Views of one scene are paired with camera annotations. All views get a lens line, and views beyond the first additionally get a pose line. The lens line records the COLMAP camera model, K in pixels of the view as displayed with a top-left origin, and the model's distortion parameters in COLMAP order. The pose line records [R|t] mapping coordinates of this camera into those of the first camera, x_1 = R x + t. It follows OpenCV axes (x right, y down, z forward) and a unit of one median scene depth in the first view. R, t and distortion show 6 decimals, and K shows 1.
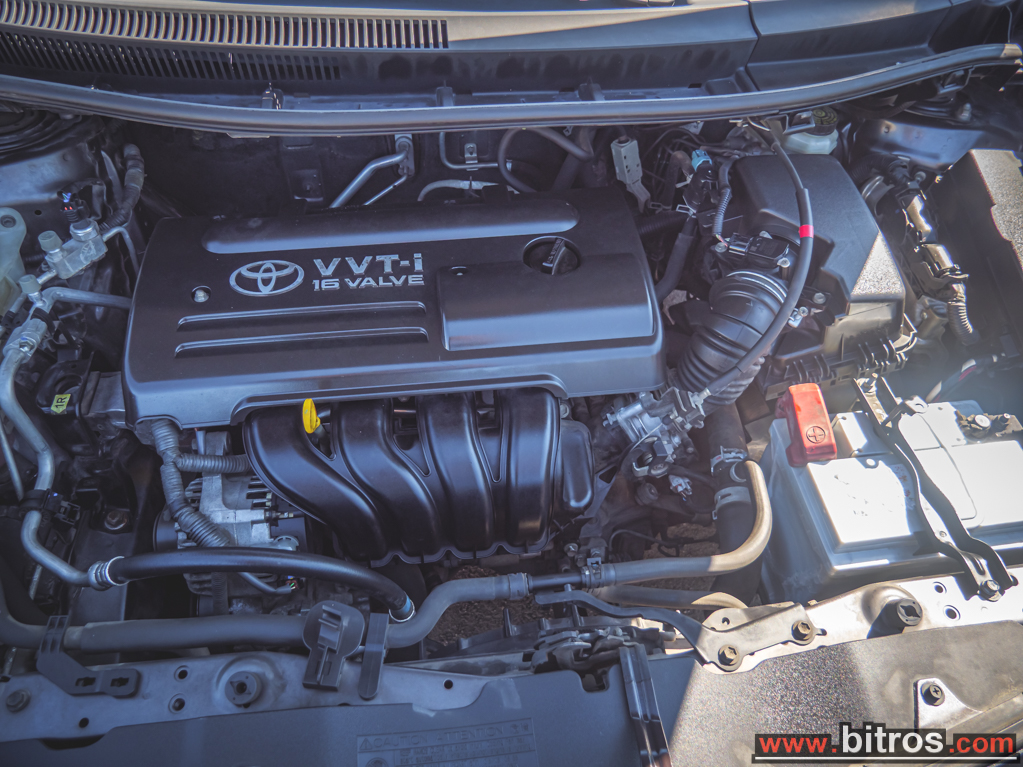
lens RADIAL K [[741.3, 0, 511.5], [0, 741.3, 382.2], [0, 0, 1]] dist [-0.054924, 0.024408]
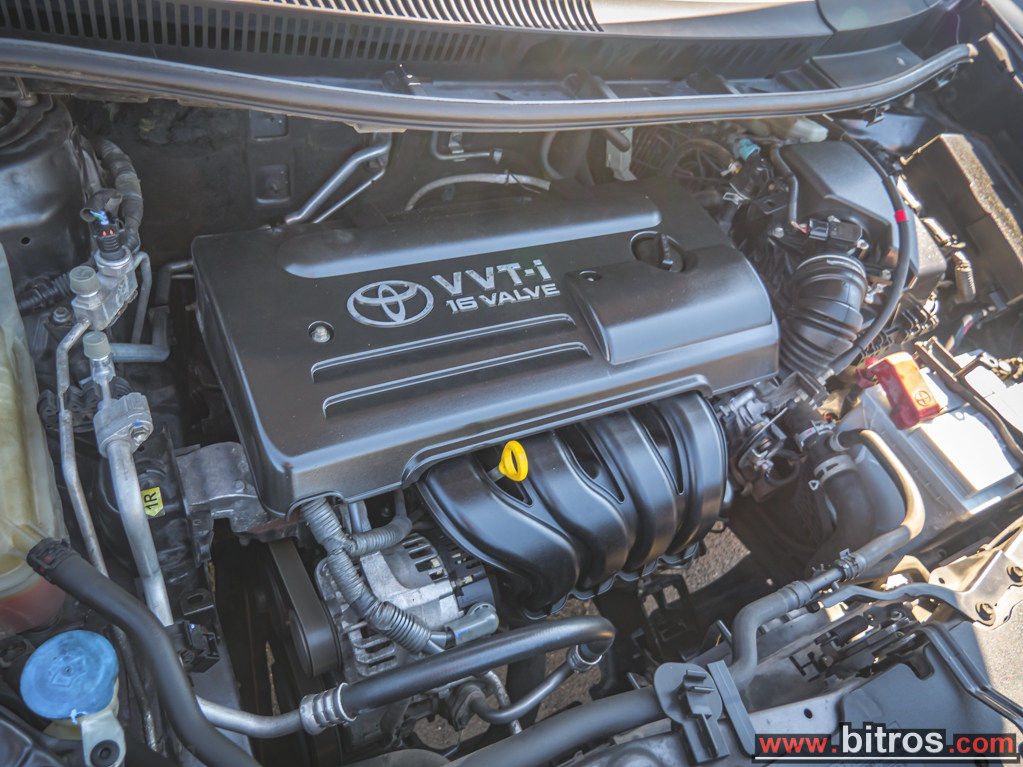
lens RADIAL K [[741.3, 0, 511.0], [0, 741.3, 380.7], [0, 0, 1]] dist [-0.054924, 0.024408]
pose [[0.922945, -0.133071, 0.361199, -0.516672], [0.122858, 0.991102, 0.051207, -0.081661], [-0.364800, -0.002885, 0.931082, 0.182437]]
